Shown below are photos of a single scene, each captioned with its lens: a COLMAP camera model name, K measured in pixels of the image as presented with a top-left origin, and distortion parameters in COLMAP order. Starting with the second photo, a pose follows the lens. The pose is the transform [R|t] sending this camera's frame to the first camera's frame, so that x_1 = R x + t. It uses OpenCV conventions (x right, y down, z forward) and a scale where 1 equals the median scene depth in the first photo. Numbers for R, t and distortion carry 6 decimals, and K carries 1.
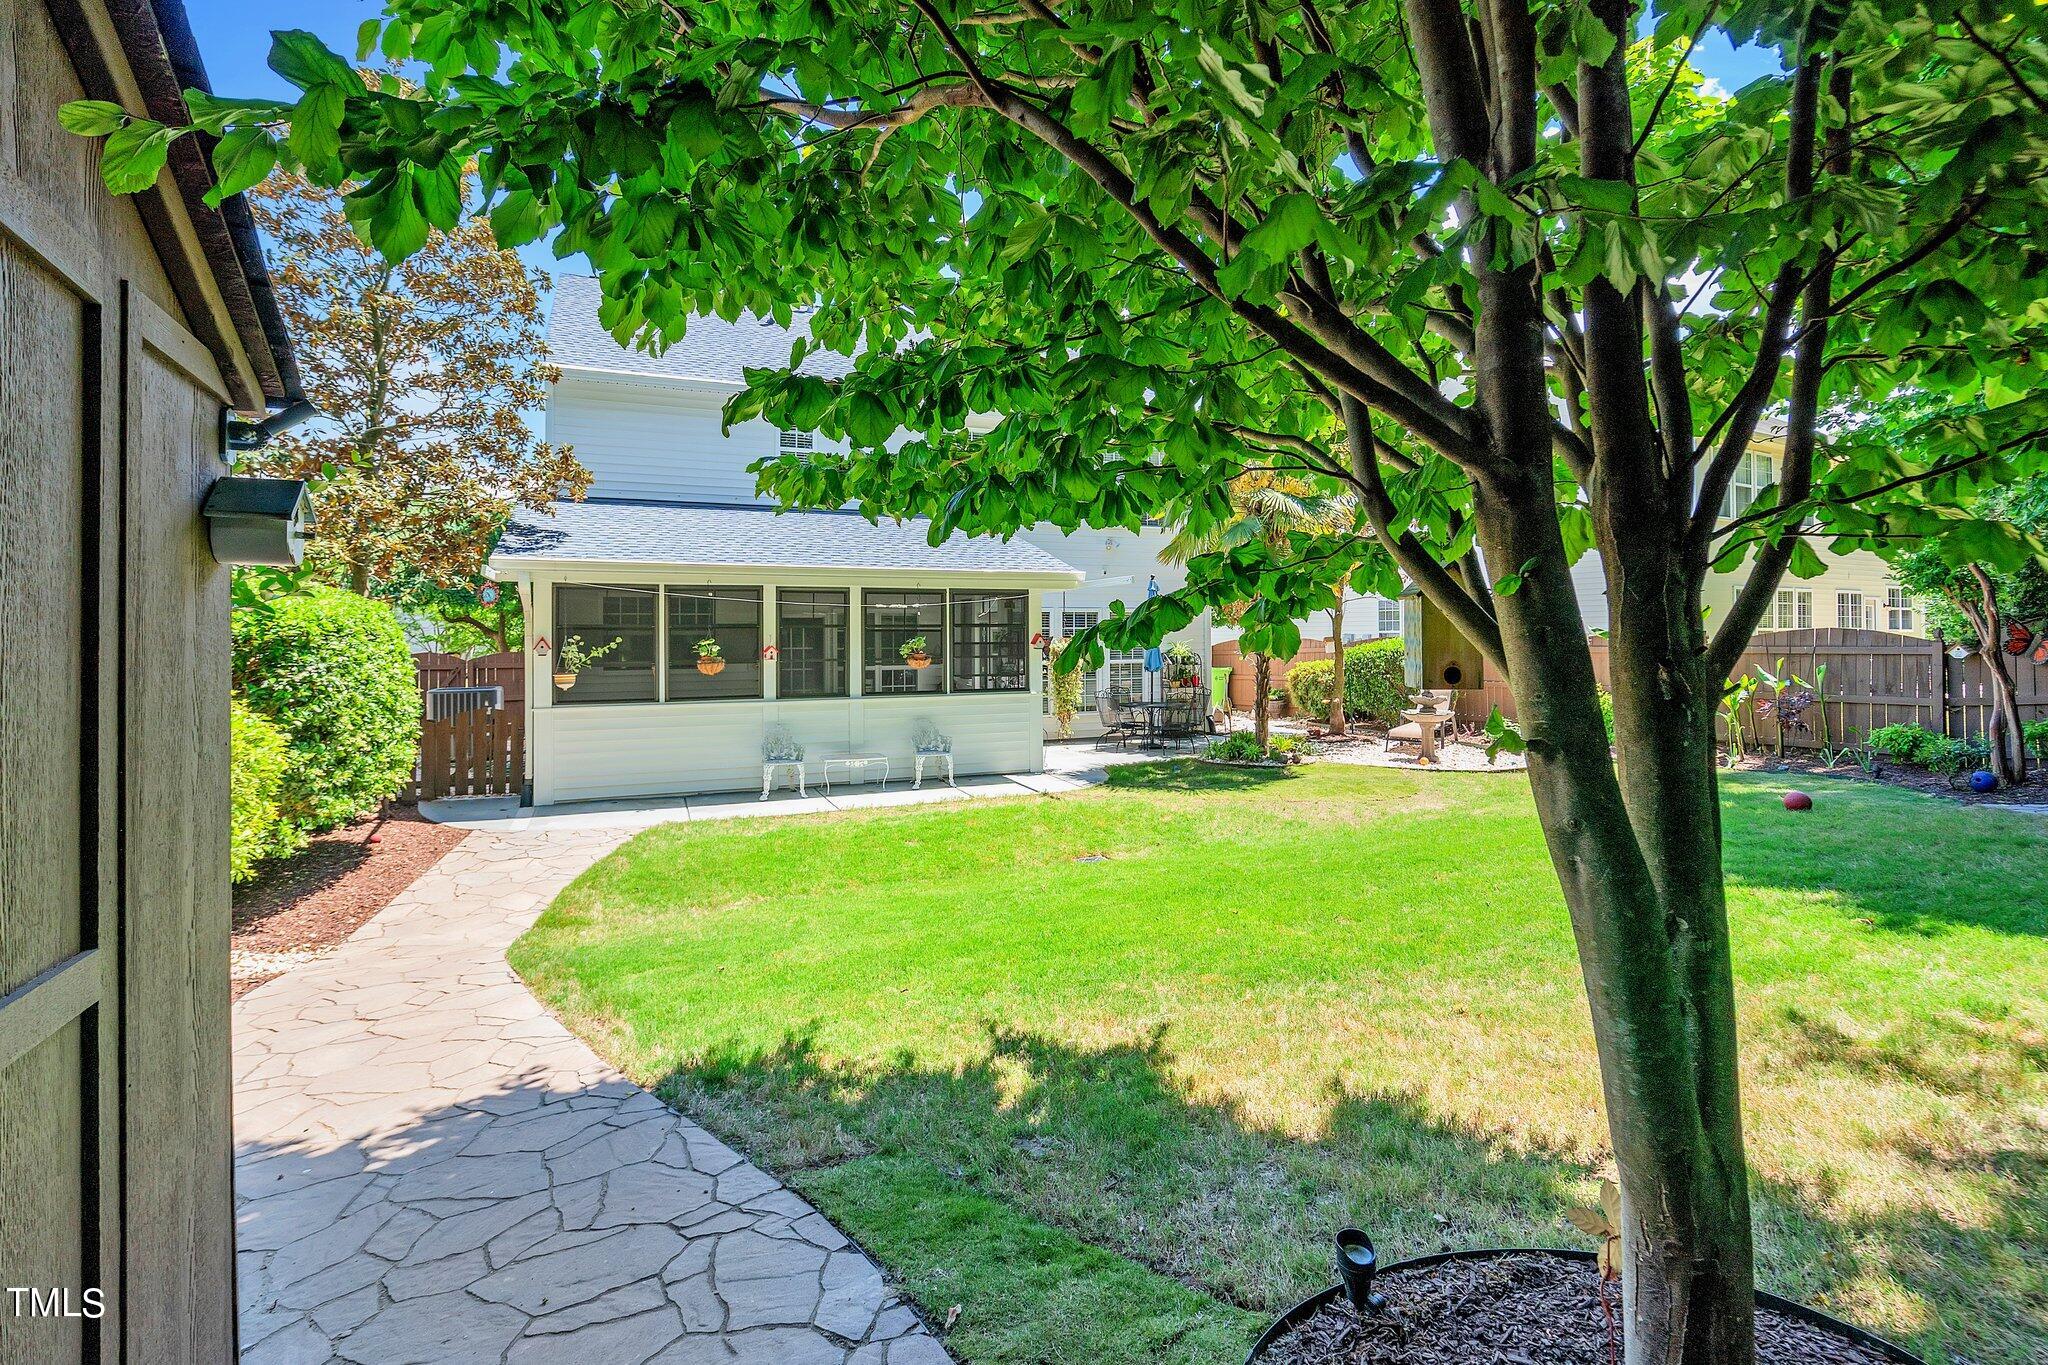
lens RADIAL K [[964.5, 0, 1017.4], [0, 964.5, 633.3], [0, 0, 1]] dist [-0.001443, -0.000175]
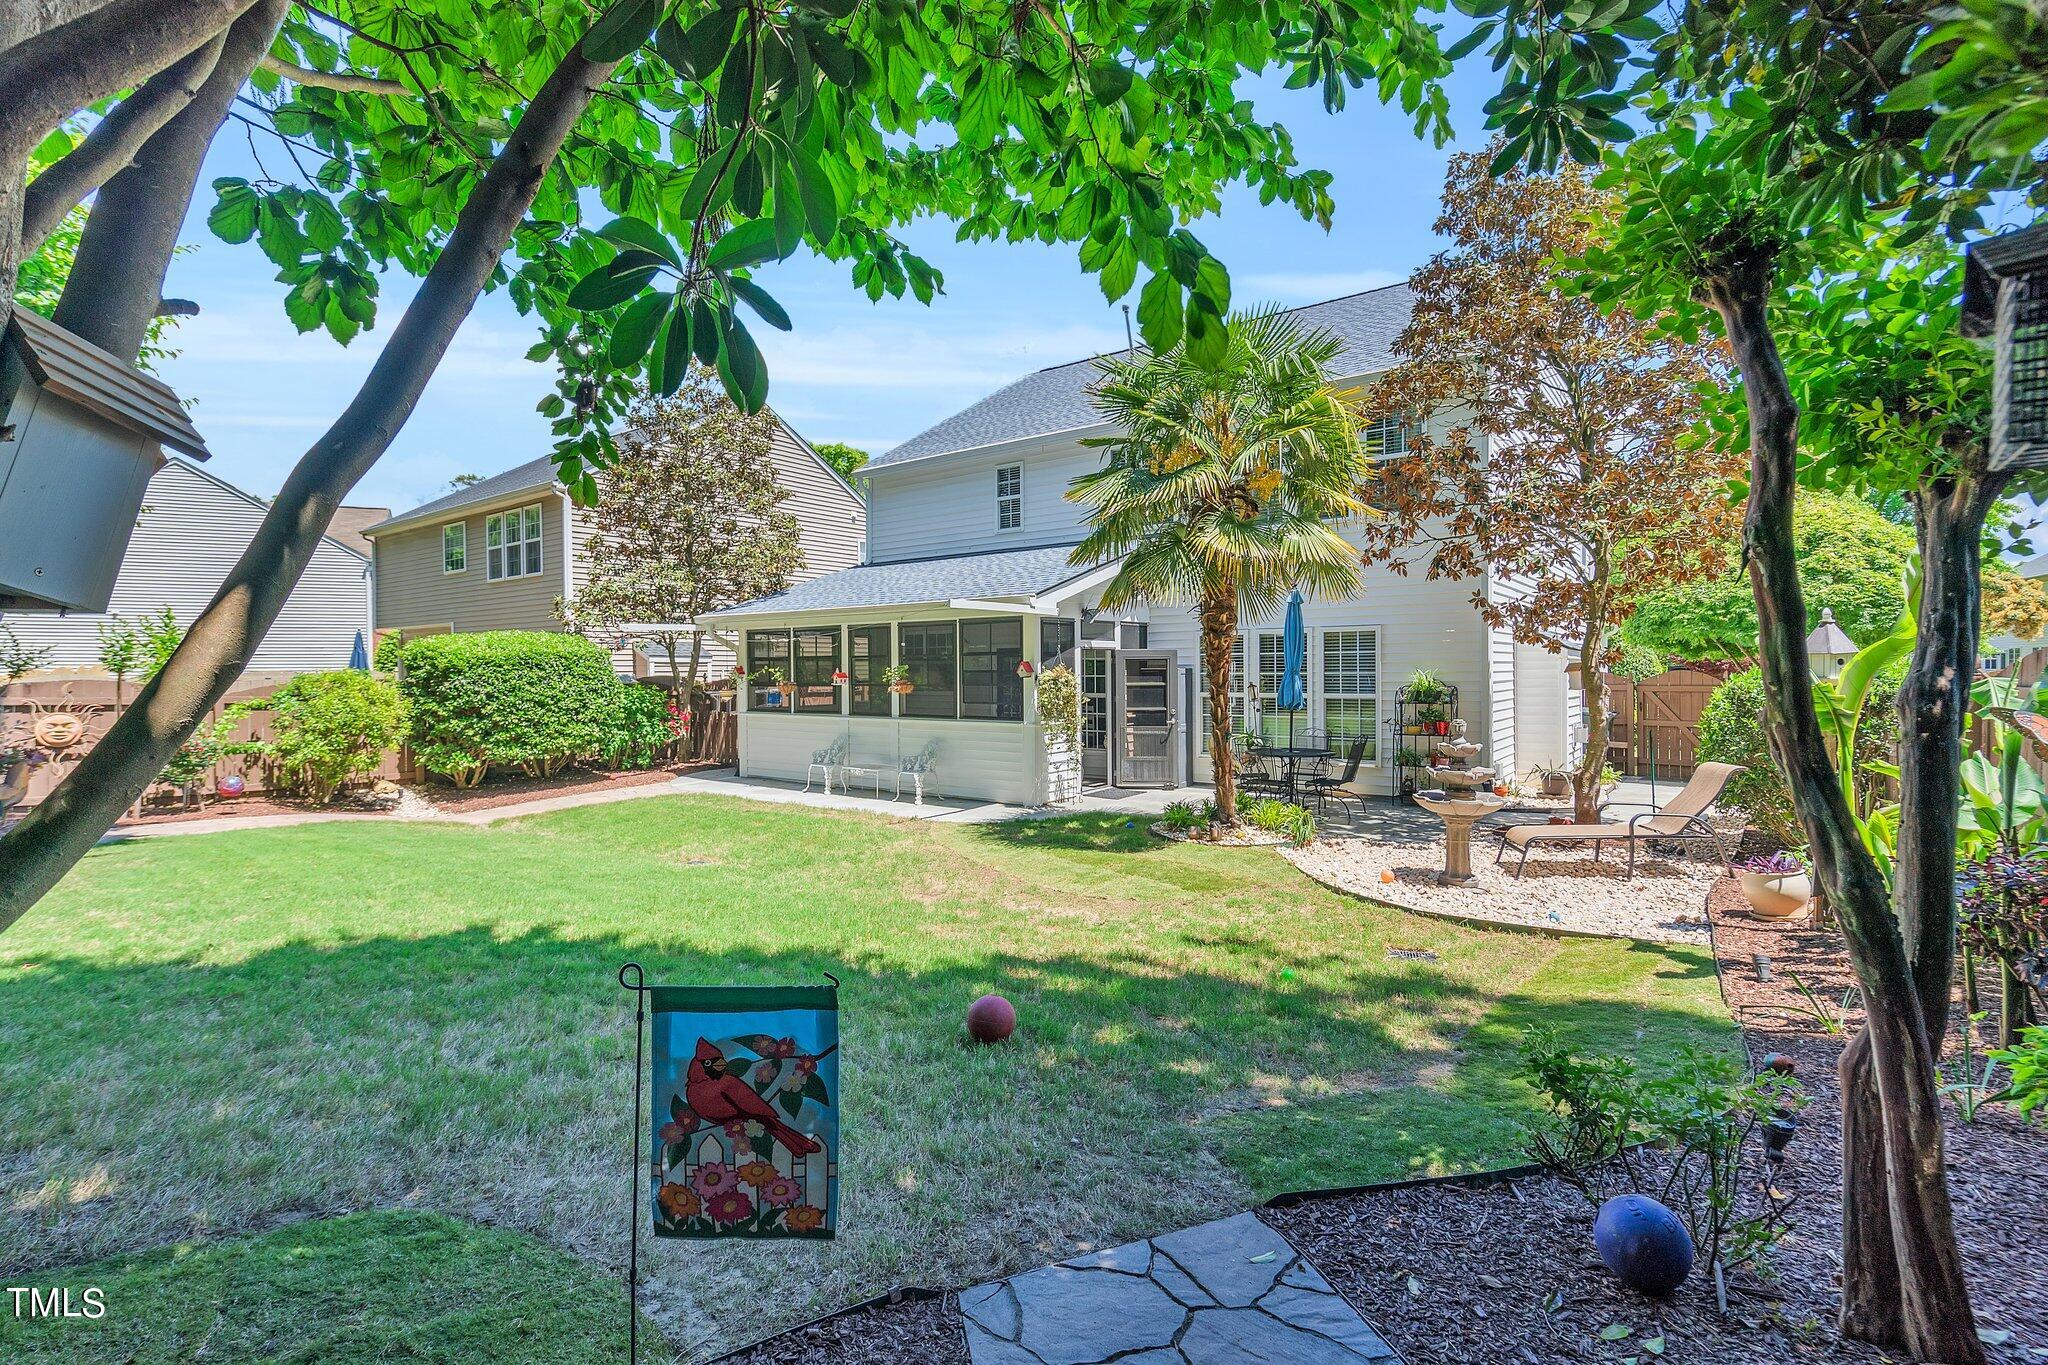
lens RADIAL K [[951.7, 0, 1026.1], [0, 951.7, 674.3], [0, 0, 1]] dist [-0.003052, -0.000152]
pose [[0.484021, 0.005965, -0.875036, 0.934110], [0.007261, 0.999915, 0.010833, 0.003300], [0.875026, -0.011597, 0.483937, 0.595296]]
